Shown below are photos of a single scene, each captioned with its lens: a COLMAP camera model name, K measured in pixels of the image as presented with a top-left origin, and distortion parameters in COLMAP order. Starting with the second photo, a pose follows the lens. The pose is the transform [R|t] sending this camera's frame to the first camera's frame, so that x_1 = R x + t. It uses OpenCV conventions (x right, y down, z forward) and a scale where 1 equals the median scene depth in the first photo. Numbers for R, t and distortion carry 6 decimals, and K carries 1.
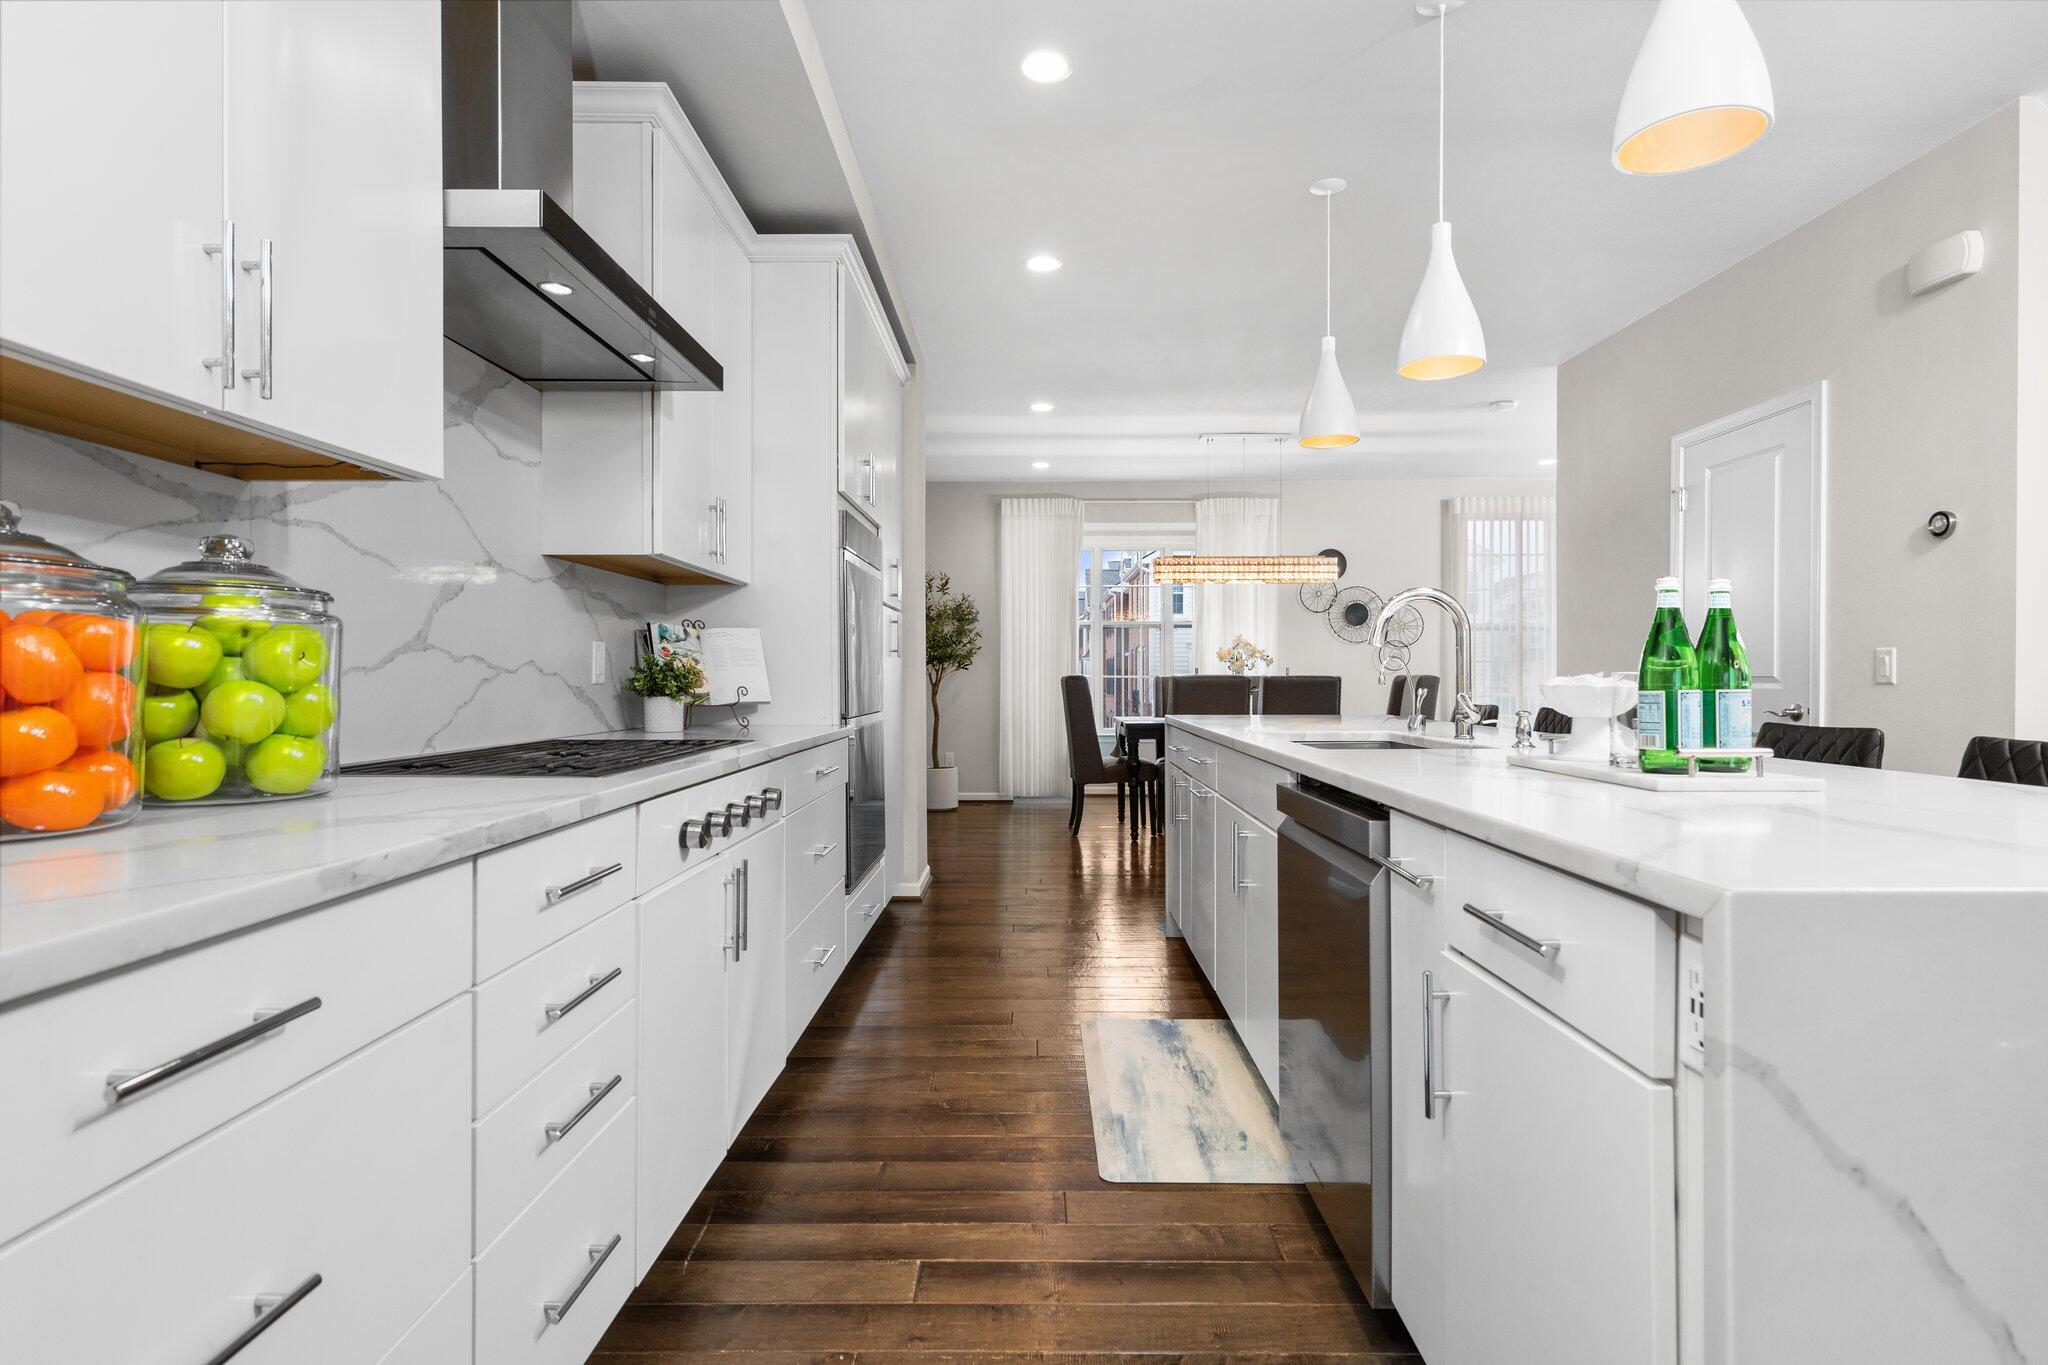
lens RADIAL K [[1018.5, 0, 1032.2], [0, 1018.5, 671.3], [0, 0, 1]] dist [0.001163, 0.000147]
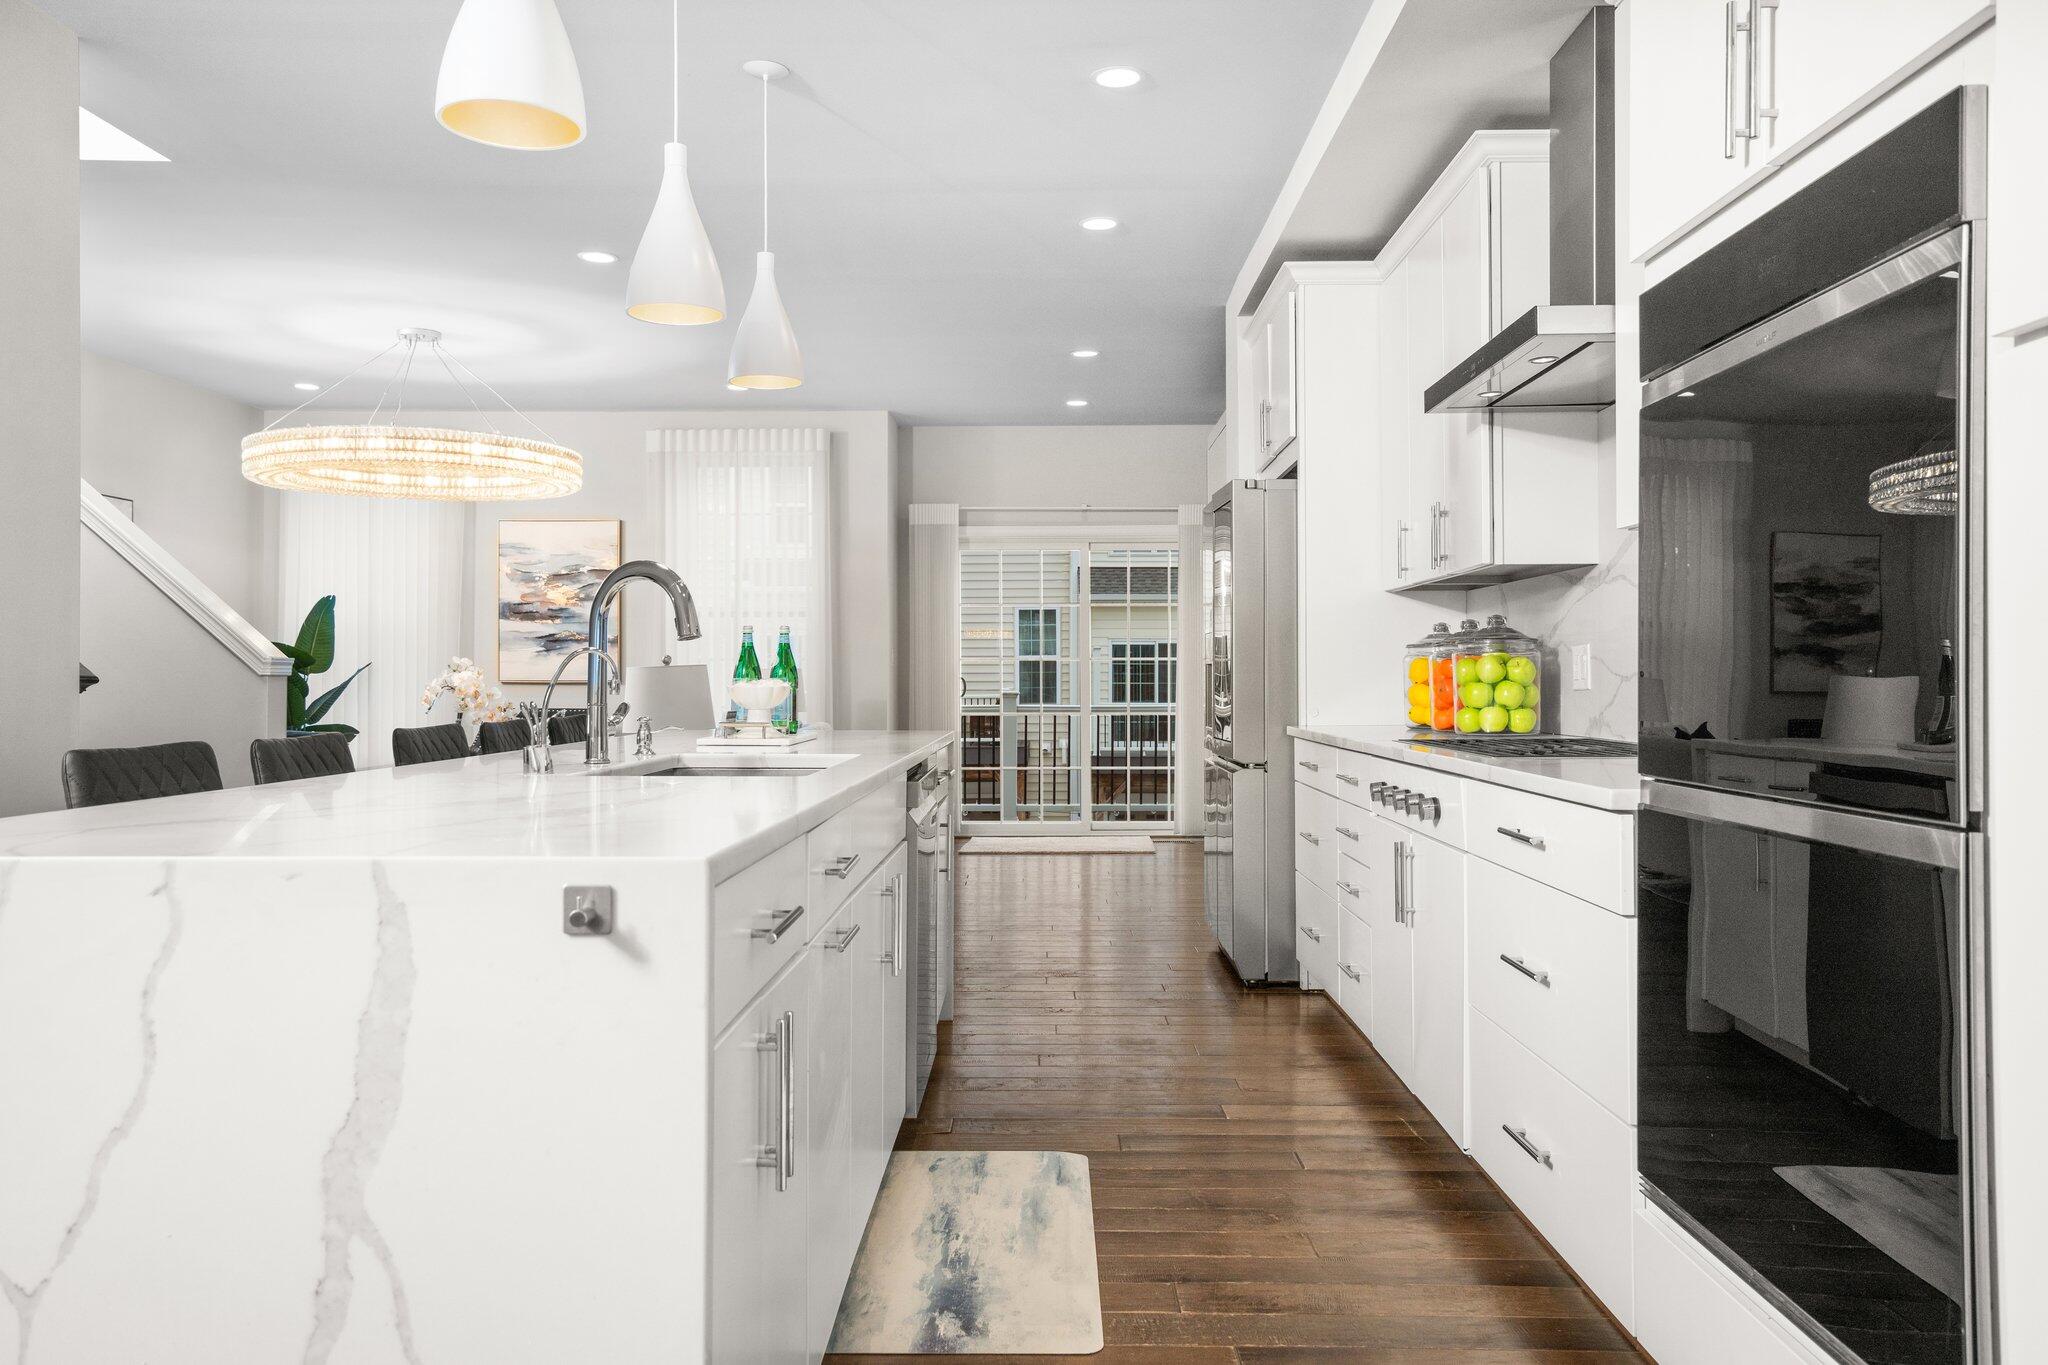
lens RADIAL K [[1512.6, 0, 1022.5], [0, 1512.6, 673.9], [0, 0, 1]] dist [0.038918, 0.007343]
pose [[-0.999898, 0.001155, 0.014229, 0.084522], [0.001030, 0.999961, -0.008765, 0.008713], [-0.014239, -0.008750, -0.999860, 1.960697]]
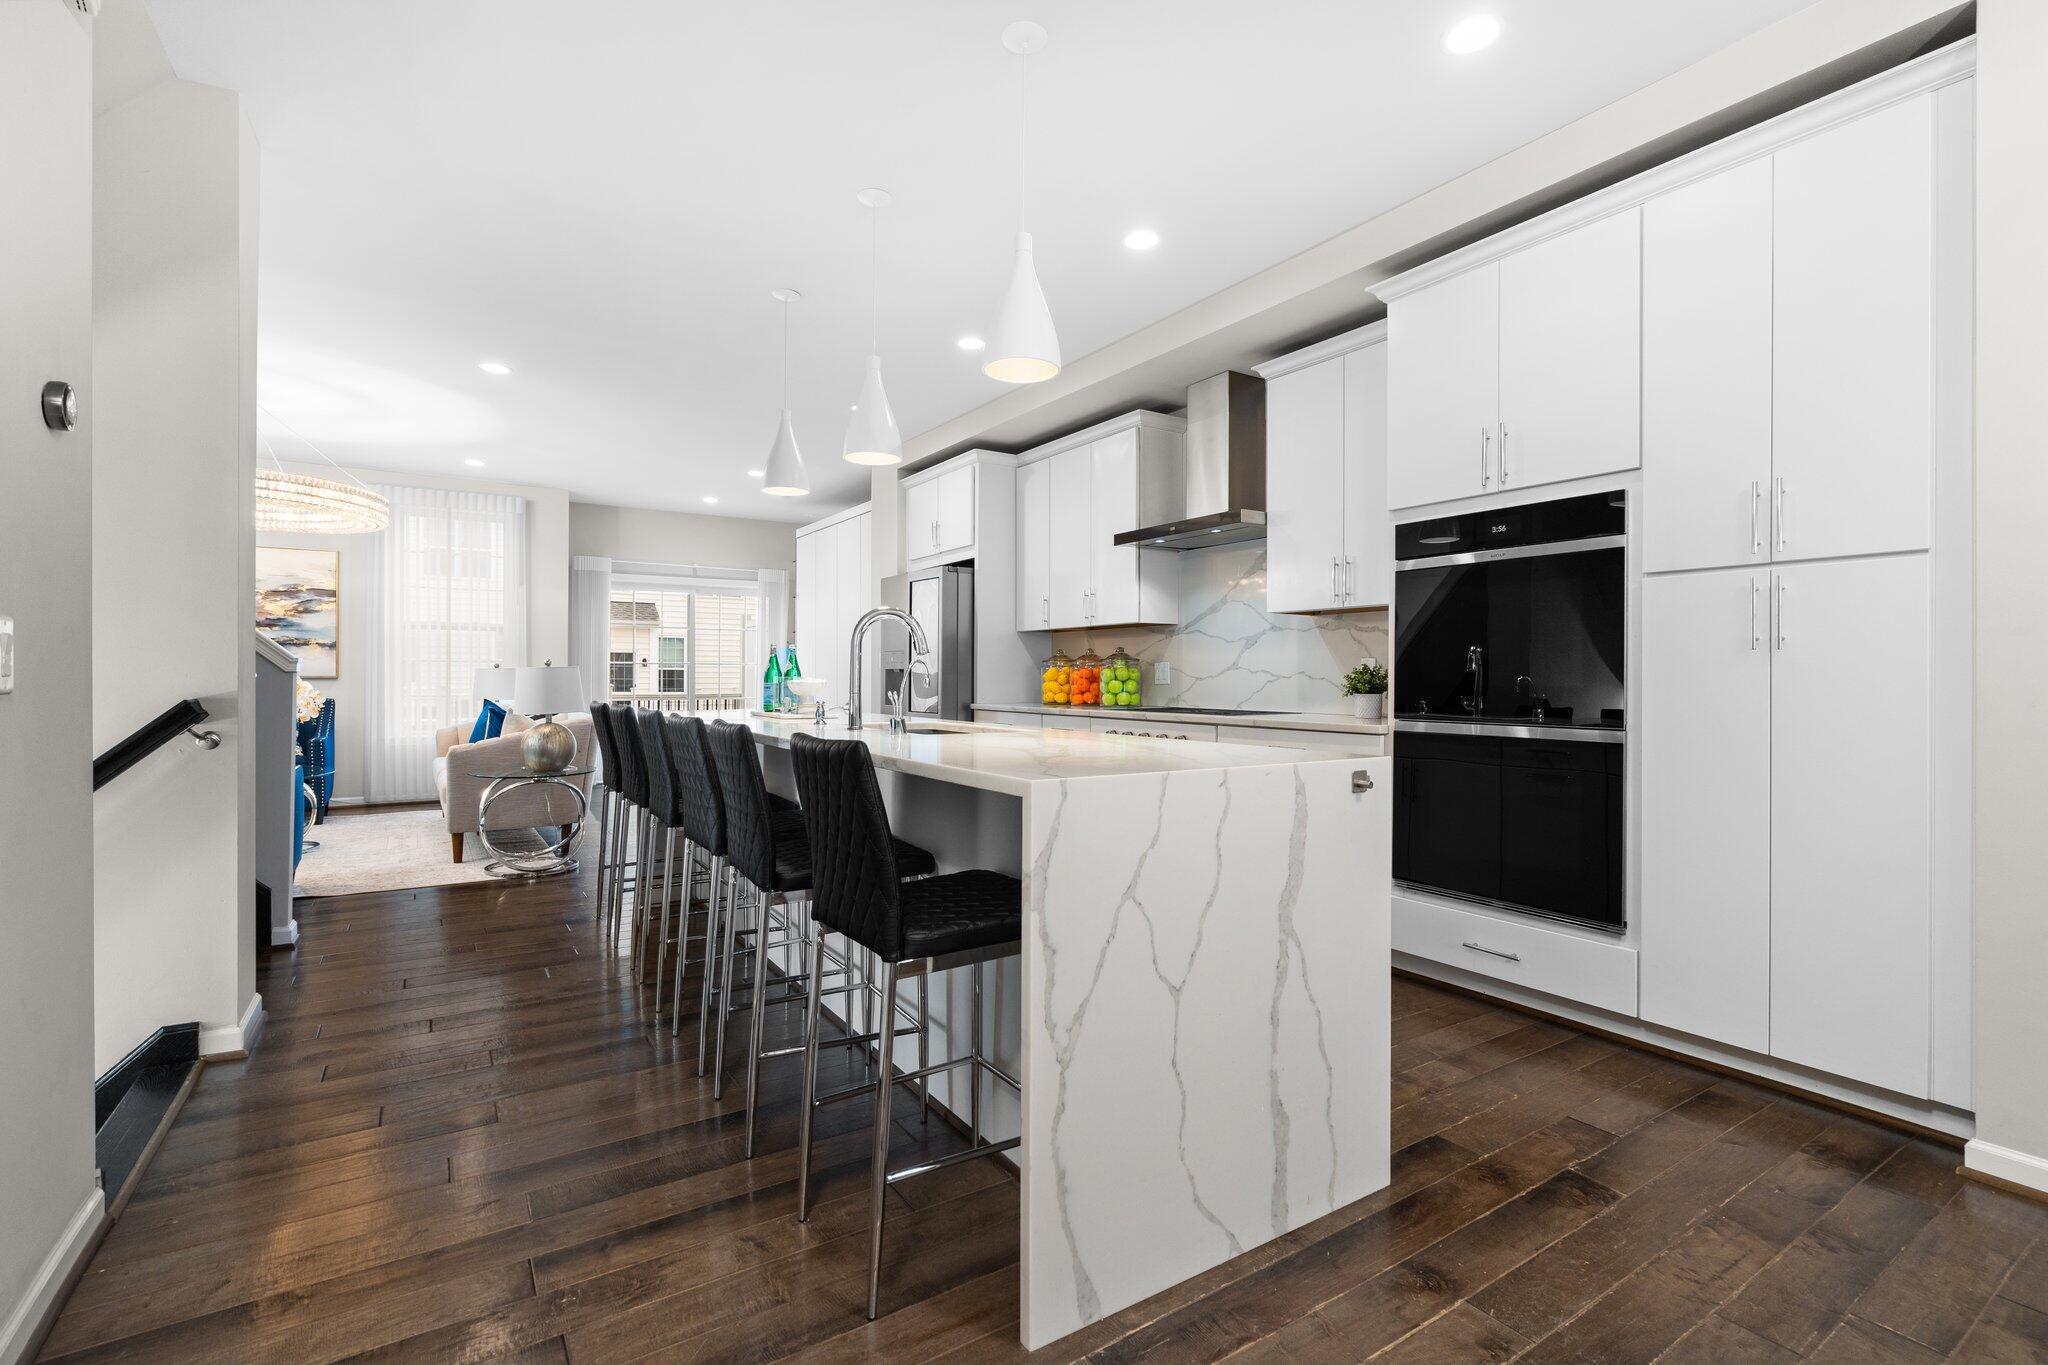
lens RADIAL K [[927.1, 0, 1030.5], [0, 927.1, 679.6], [0, 0, 1]] dist [0.004641, 0.000870]
pose [[-0.837947, -0.001025, -0.545751, 0.799787], [-0.000268, 0.999999, -0.001466, 0.006258], [0.545752, -0.001083, -0.837946, 1.912113]]
